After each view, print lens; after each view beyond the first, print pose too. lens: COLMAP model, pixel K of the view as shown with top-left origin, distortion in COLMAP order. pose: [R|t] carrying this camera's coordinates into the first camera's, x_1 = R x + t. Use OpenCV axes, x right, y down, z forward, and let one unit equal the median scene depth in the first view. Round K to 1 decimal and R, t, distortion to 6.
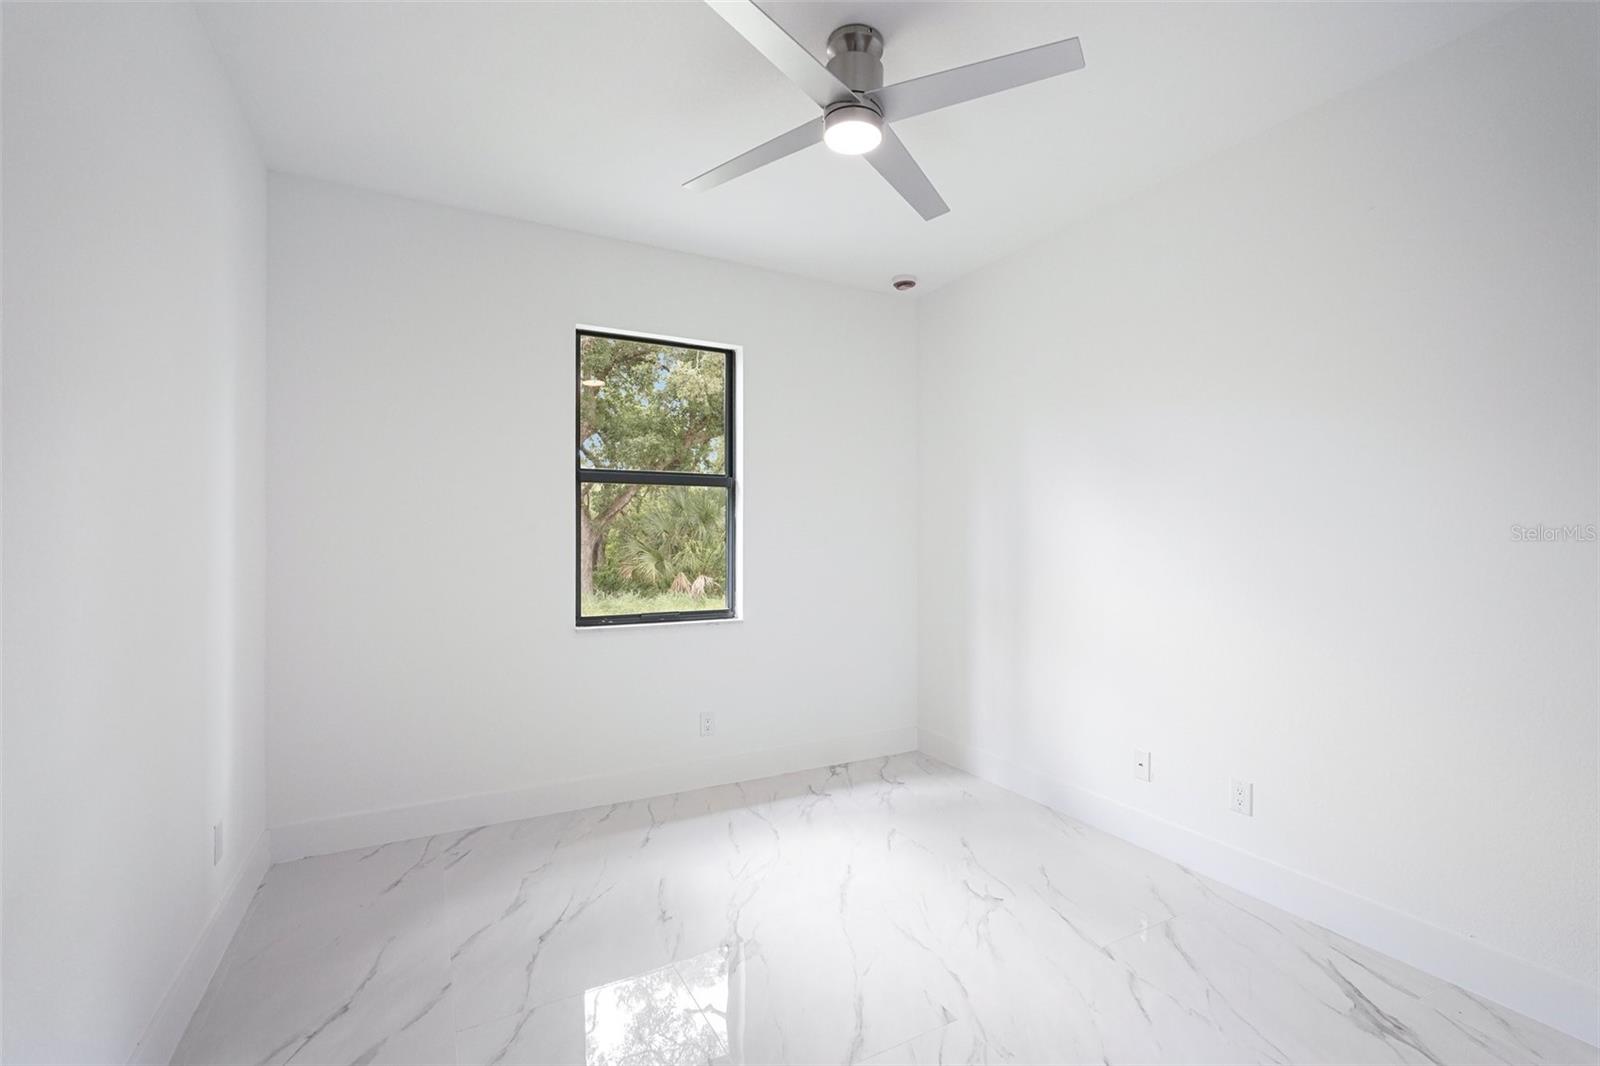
lens RADIAL K [[713.2, 0, 798.0], [0, 713.2, 532.0], [0, 0, 1]] dist [-0.011498, 0.007018]
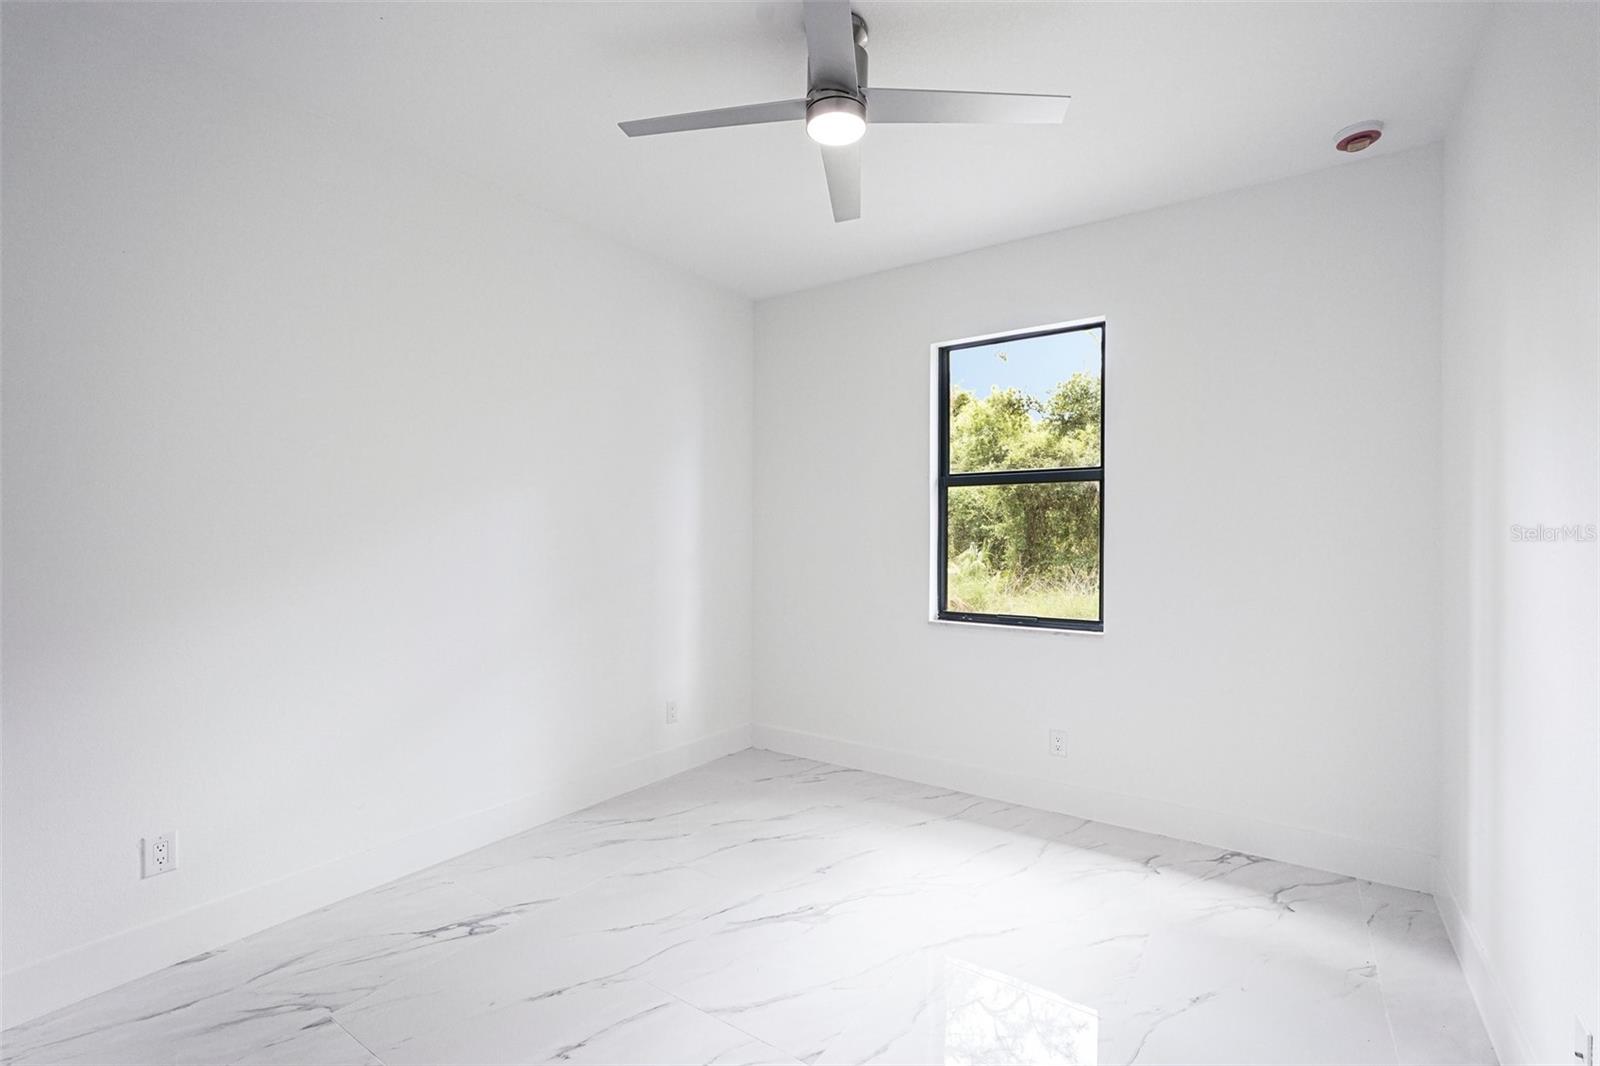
lens RADIAL K [[713.2, 0, 800.1], [0, 713.2, 519.2], [0, 0, 1]] dist [-0.011498, 0.007018]
pose [[0.445433, -0.022608, -0.895030, 0.585393], [0.005639, 0.999732, -0.022446, 0.003030], [0.895298, 0.004951, 0.445441, 0.321712]]
